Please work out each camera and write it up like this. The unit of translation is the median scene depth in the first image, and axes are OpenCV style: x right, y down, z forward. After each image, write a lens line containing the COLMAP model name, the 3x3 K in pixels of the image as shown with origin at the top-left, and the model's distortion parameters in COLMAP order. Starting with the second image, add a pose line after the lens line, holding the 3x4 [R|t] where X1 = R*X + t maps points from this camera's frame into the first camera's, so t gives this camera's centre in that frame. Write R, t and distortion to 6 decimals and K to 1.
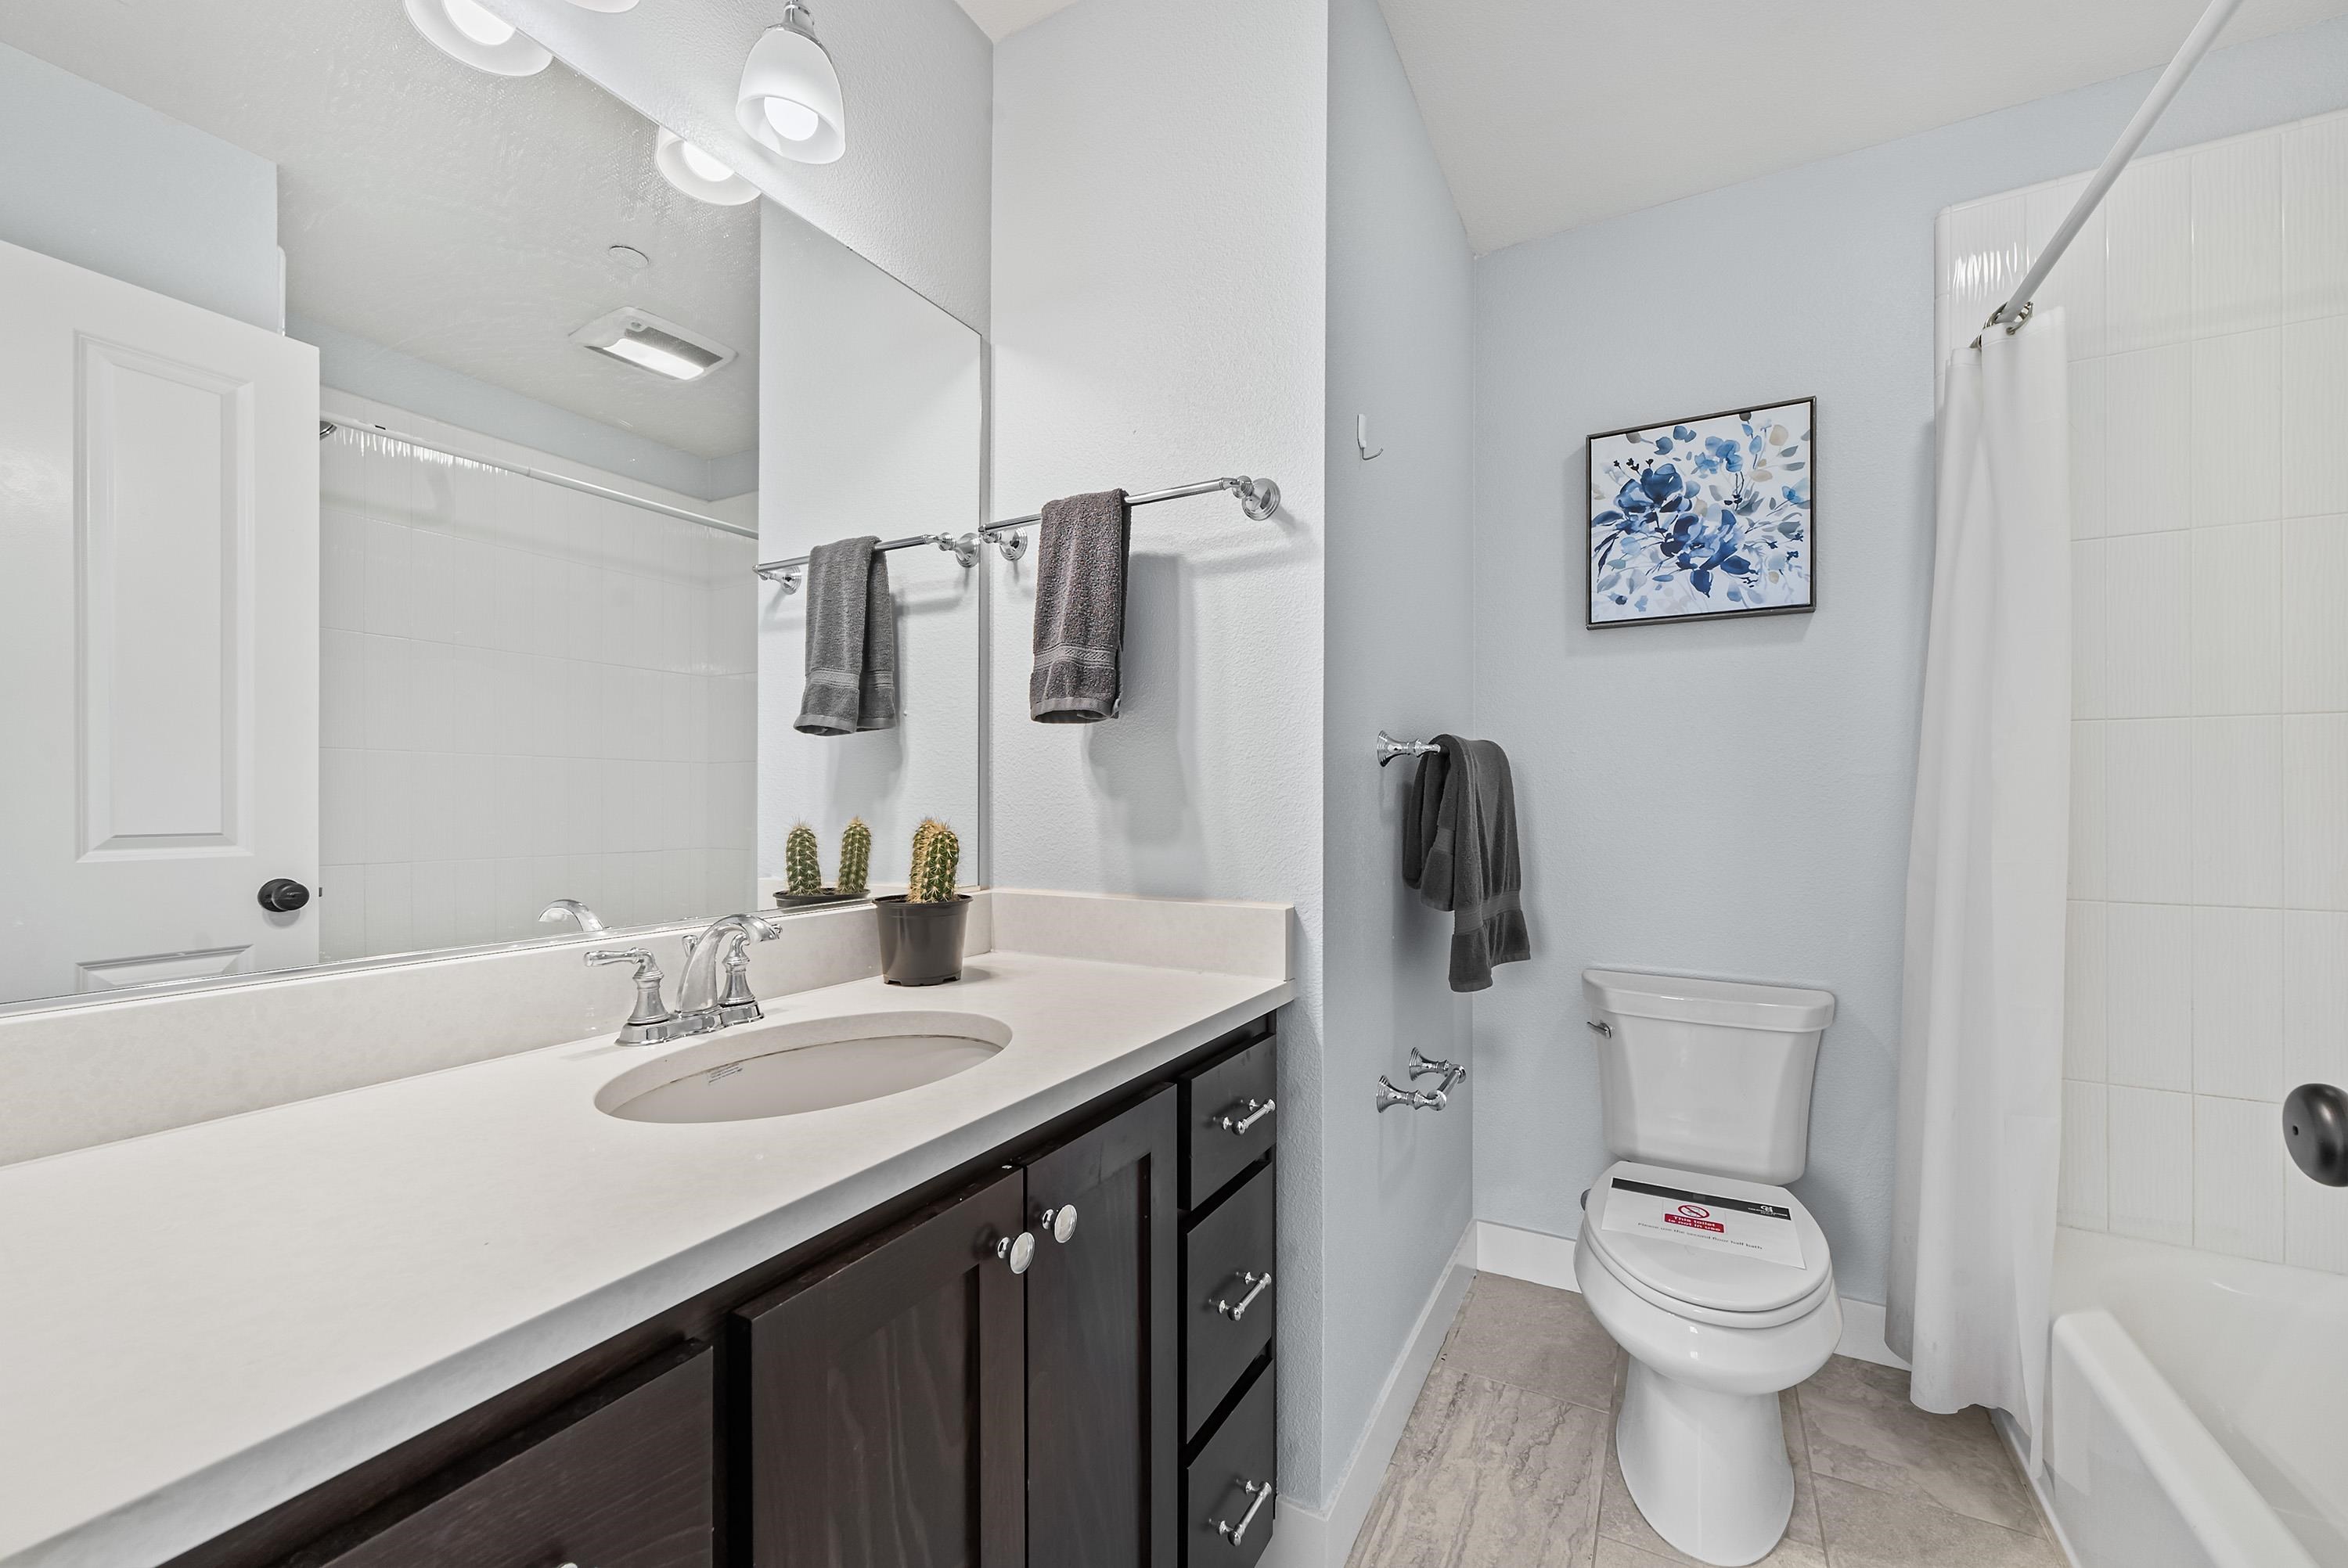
lens RADIAL K [[916.2, 0, 1193.6], [0, 916.2, 801.6], [0, 0, 1]] dist [0.002338, 0.001000]
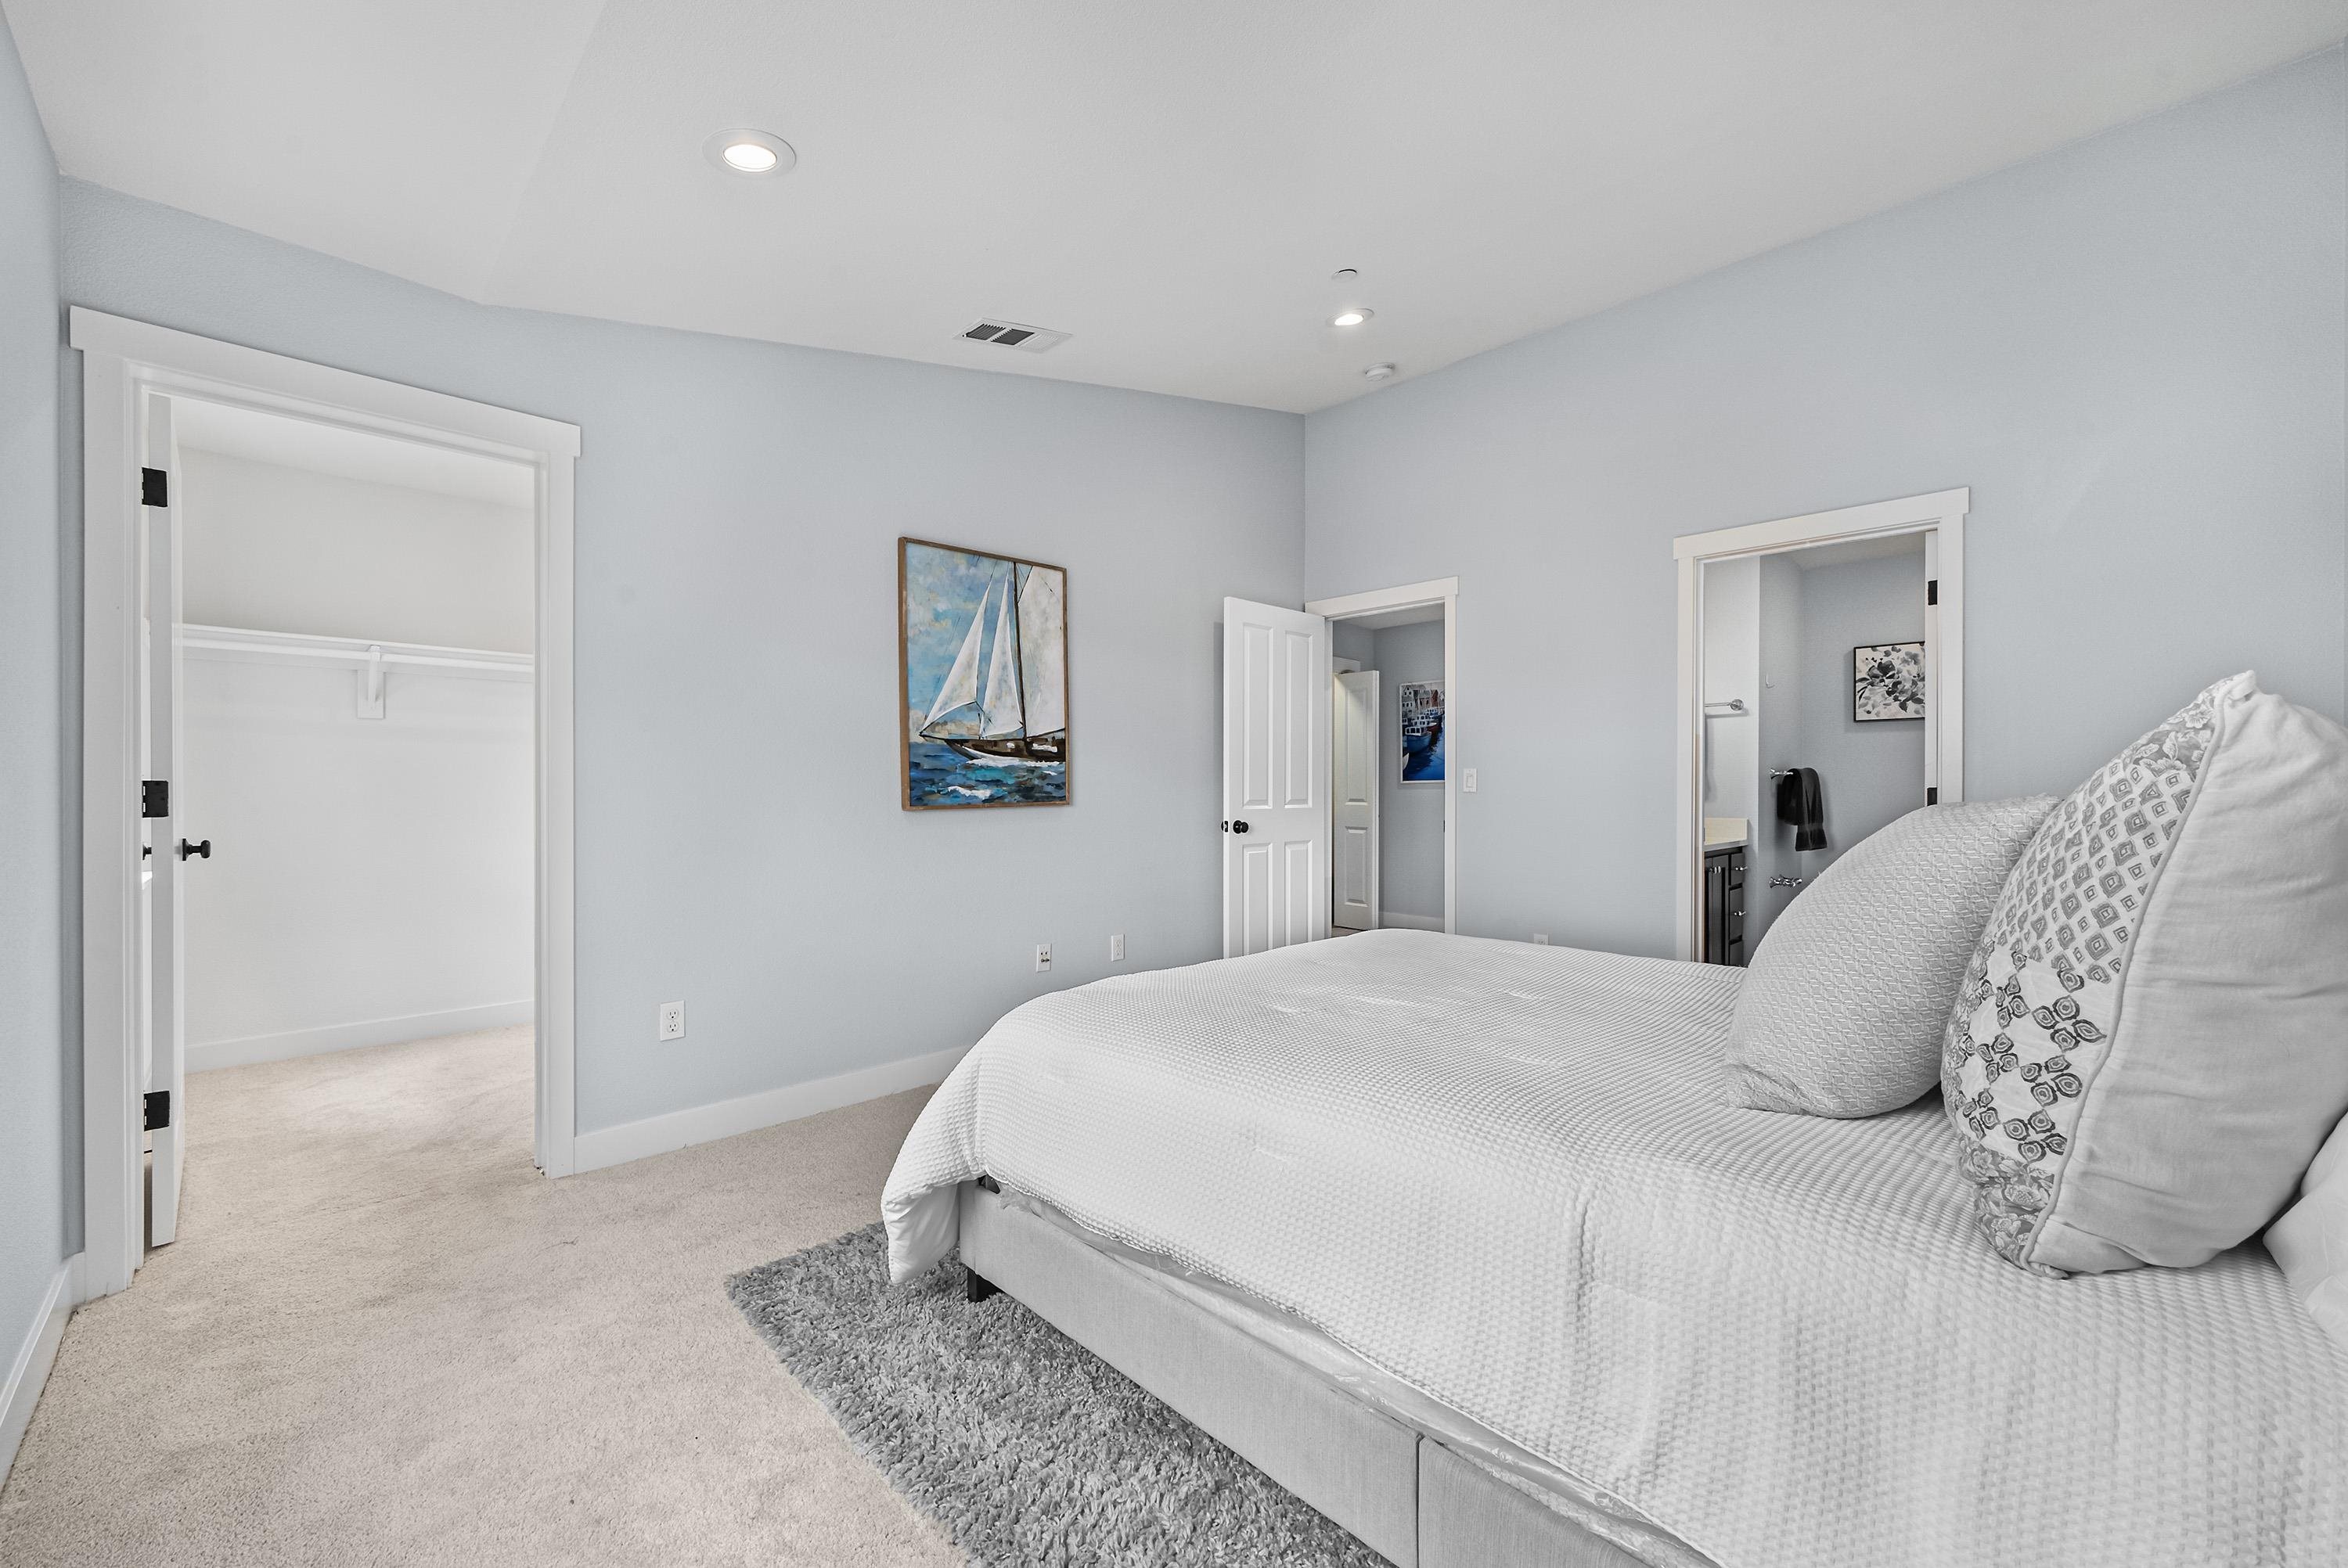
lens RADIAL K [[916.2, 0, 1174.4], [0, 916.2, 787.3], [0, 0, 1]] dist [0.002338, 0.001000]
pose [[0.957643, -0.001523, -0.287956, -0.689638], [0.000482, 0.999993, -0.003687, 0.002203], [0.287959, 0.003393, 0.957637, -2.117749]]
